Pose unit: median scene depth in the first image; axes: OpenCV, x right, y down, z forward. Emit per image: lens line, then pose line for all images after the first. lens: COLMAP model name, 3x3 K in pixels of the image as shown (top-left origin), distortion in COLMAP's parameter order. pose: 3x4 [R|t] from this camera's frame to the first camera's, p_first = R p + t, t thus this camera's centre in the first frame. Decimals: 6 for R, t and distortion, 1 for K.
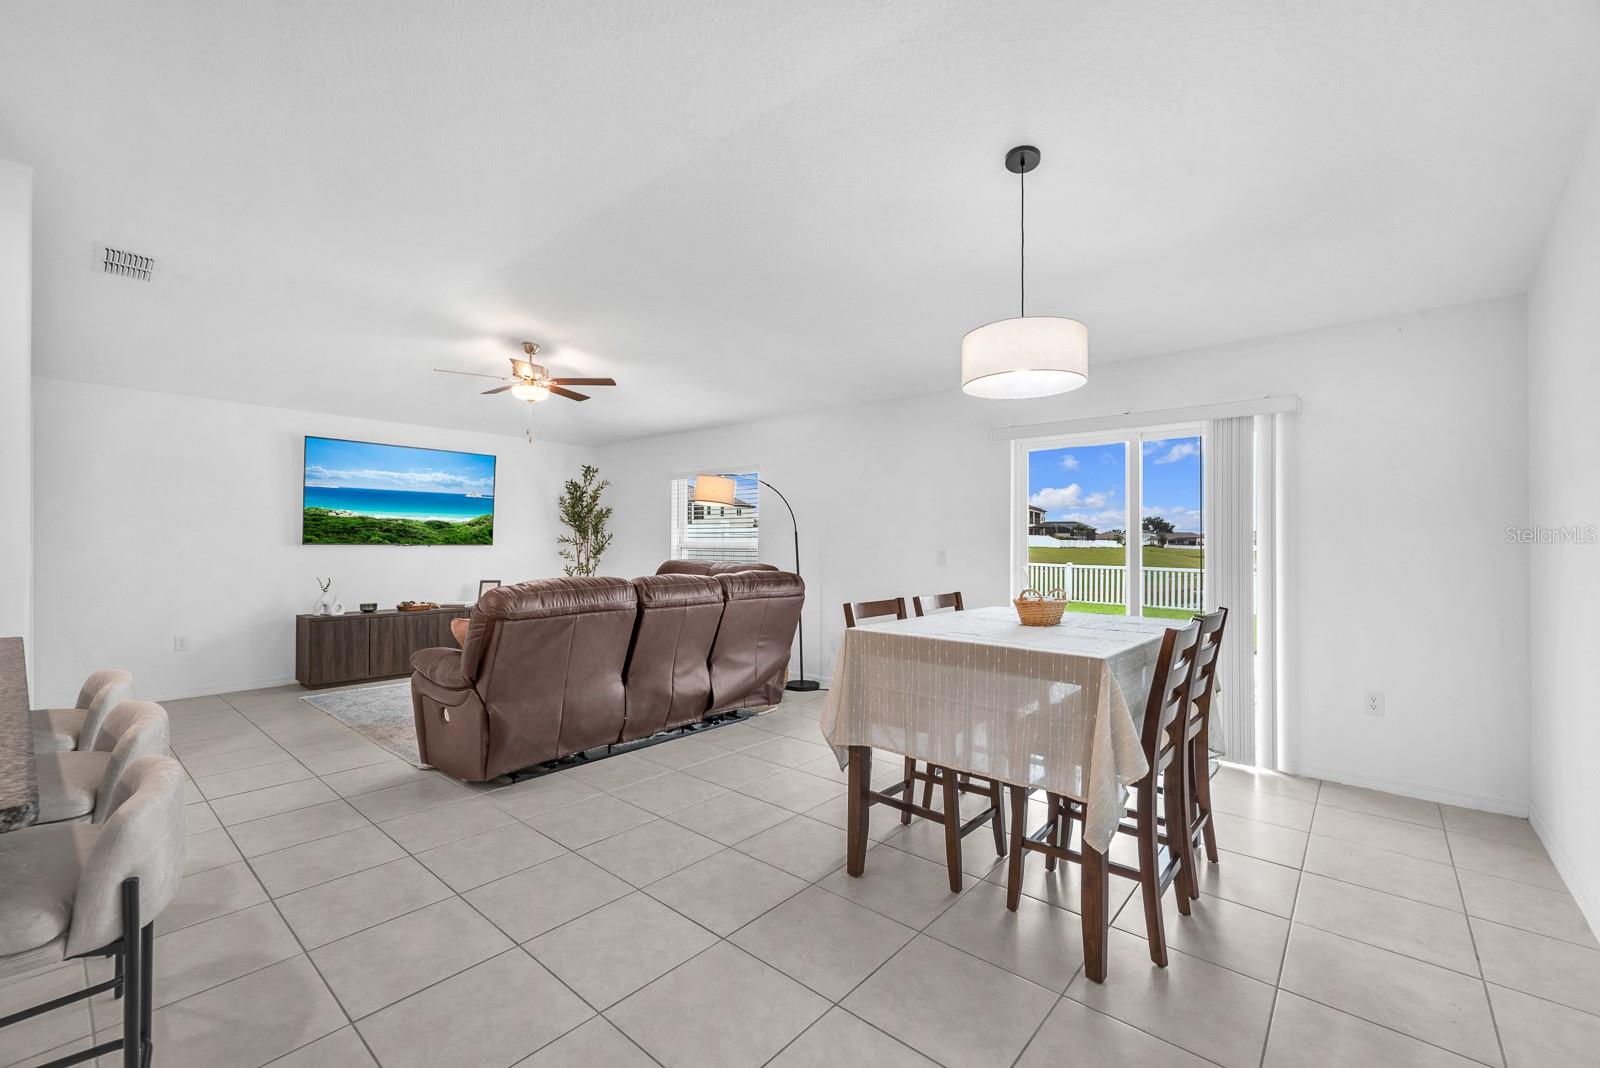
lens RADIAL K [[665.8, 0, 786.5], [0, 665.8, 537.0], [0, 0, 1]] dist [-0.002220, -0.000024]
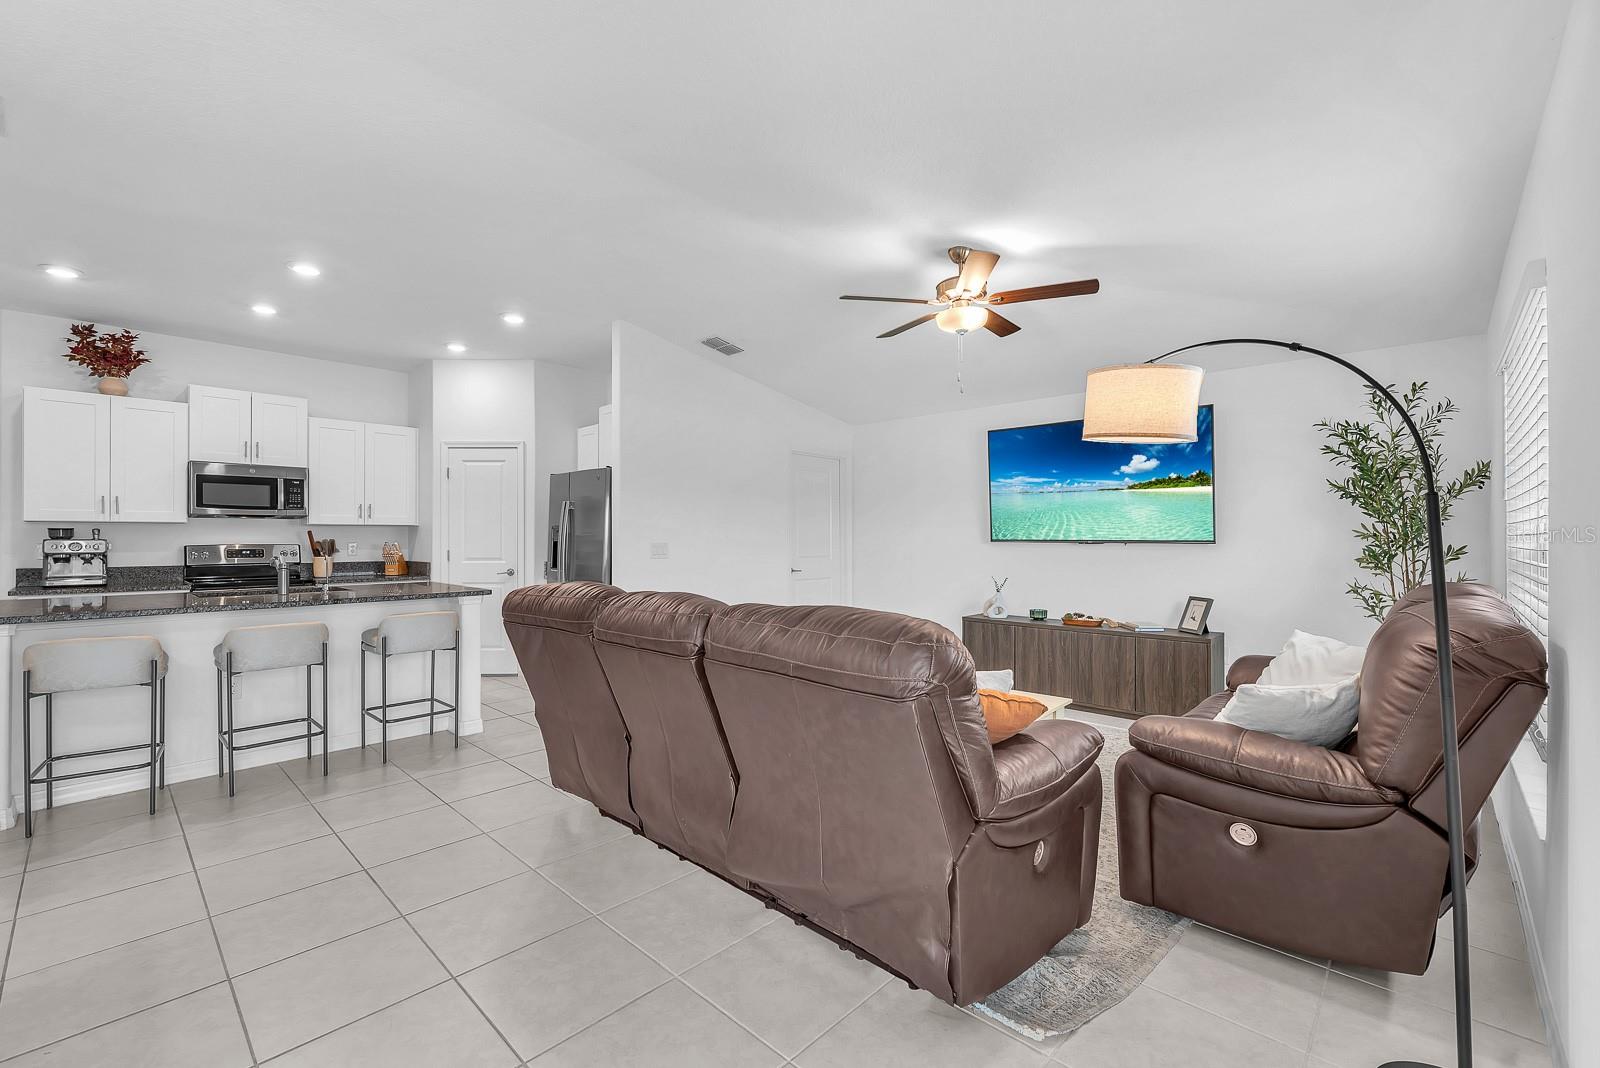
lens RADIAL K [[665.8, 0, 786.5], [0, 665.8, 537.0], [0, 0, 1]] dist [-0.002220, -0.000024]
pose [[-0.044440, -0.004873, -0.999000, 0.272886], [0.009681, 0.999939, -0.005308, 0.006914], [0.998965, -0.009908, -0.044390, 0.765113]]
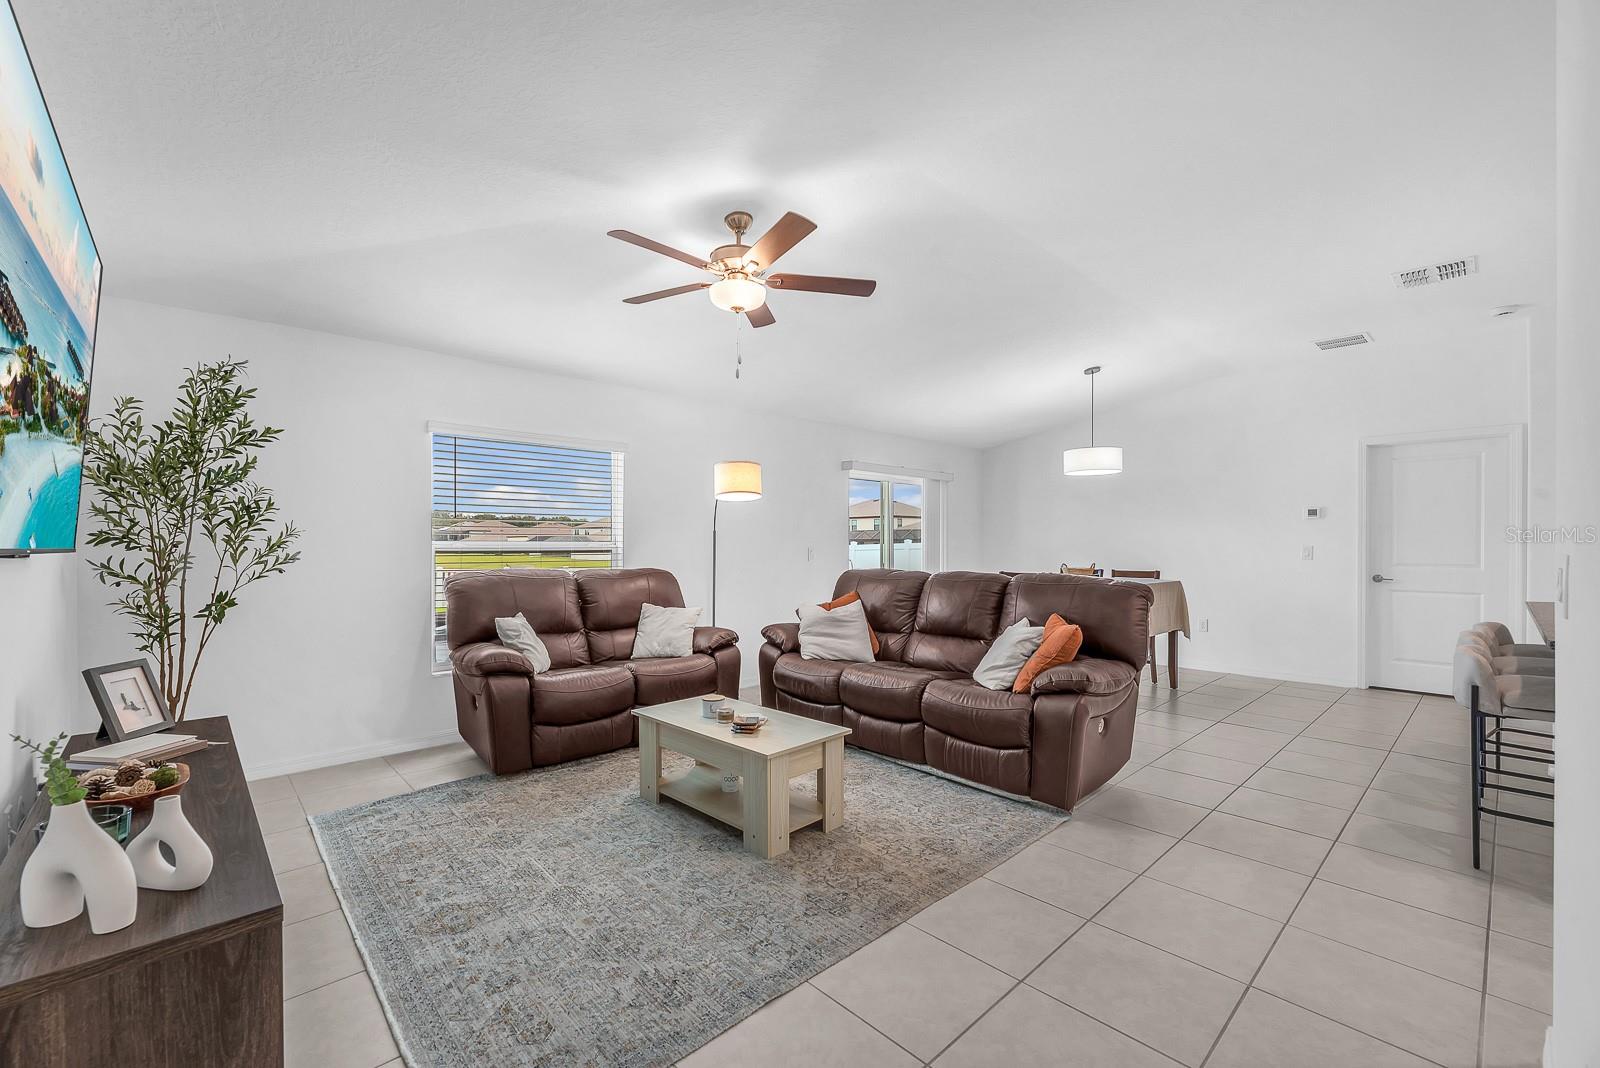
lens RADIAL K [[656.0, 0, 768.9], [0, 656.0, 554.3], [0, 0, 1]] dist [-0.000064, 0.000131]
pose [[0.124121, -0.013835, 0.992171, -0.882639], [-0.010290, 0.999831, 0.015230, 0.008789], [-0.992214, -0.012100, 0.123957, 0.810105]]
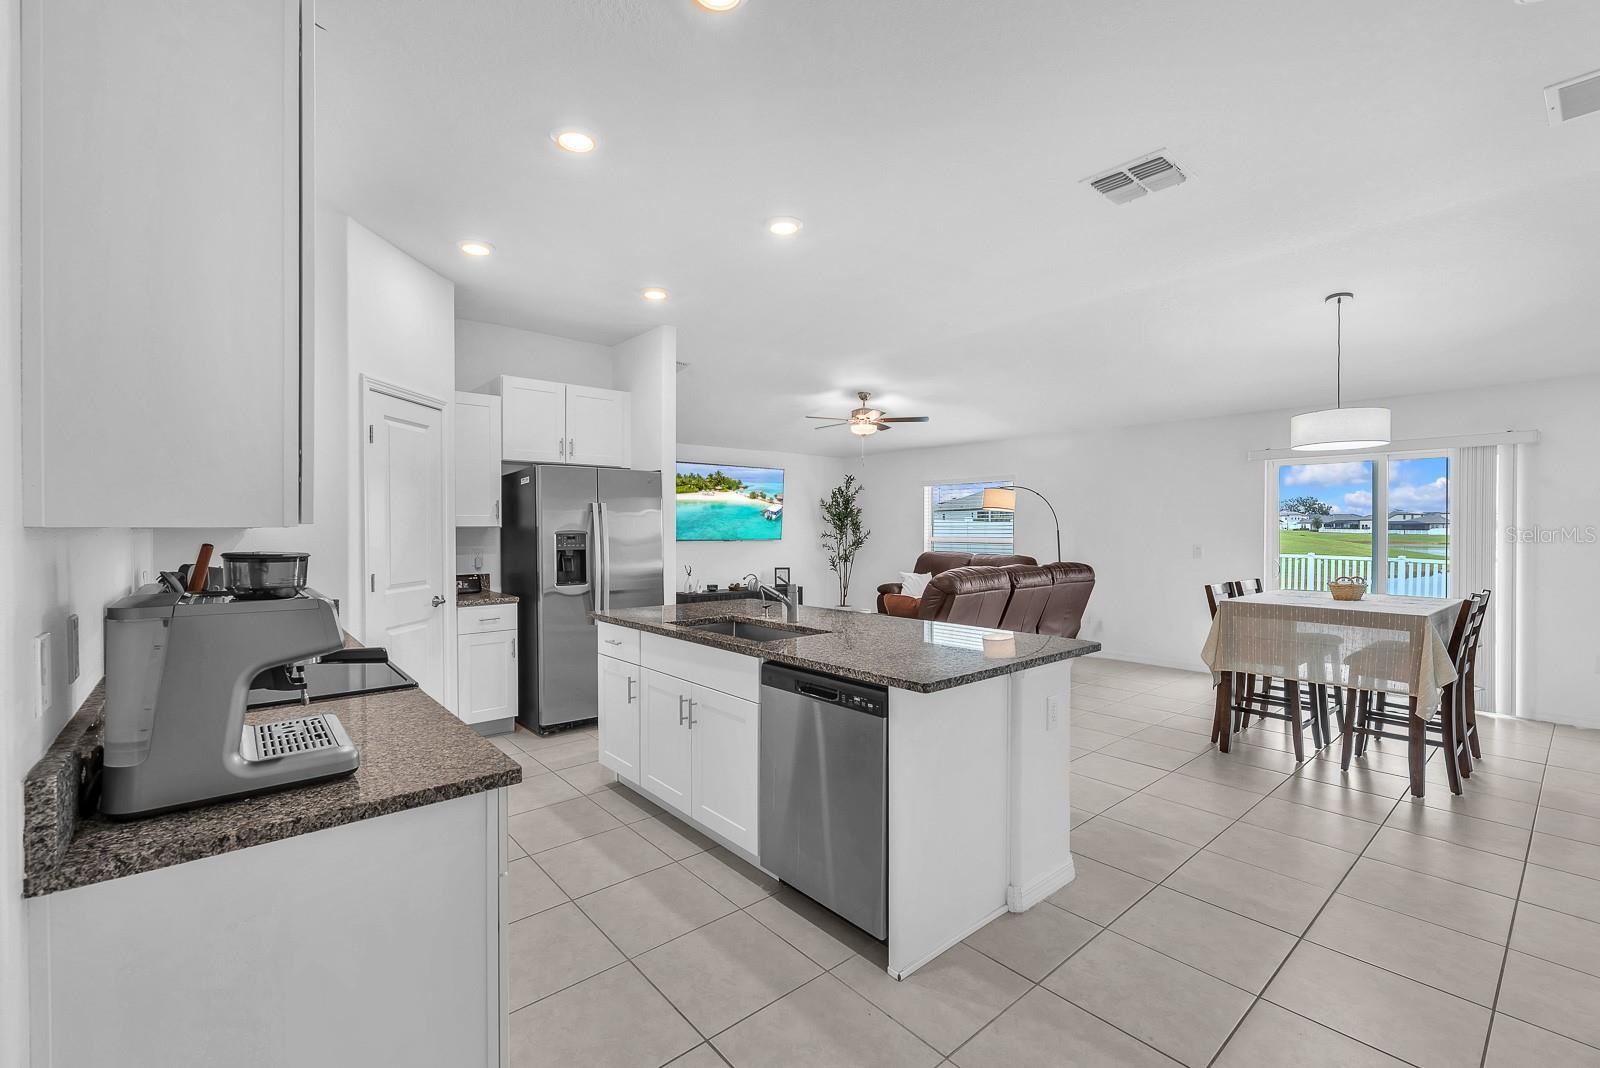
lens RADIAL K [[675.4, 0, 778.5], [0, 675.4, 535.6], [0, 0, 1]] dist [0.003574, 0.000186]
pose [[0.987842, -0.003207, -0.155427, -0.306935], [0.006228, 0.999801, 0.018953, -0.025278], [0.155335, -0.019691, 0.987666, -0.340236]]
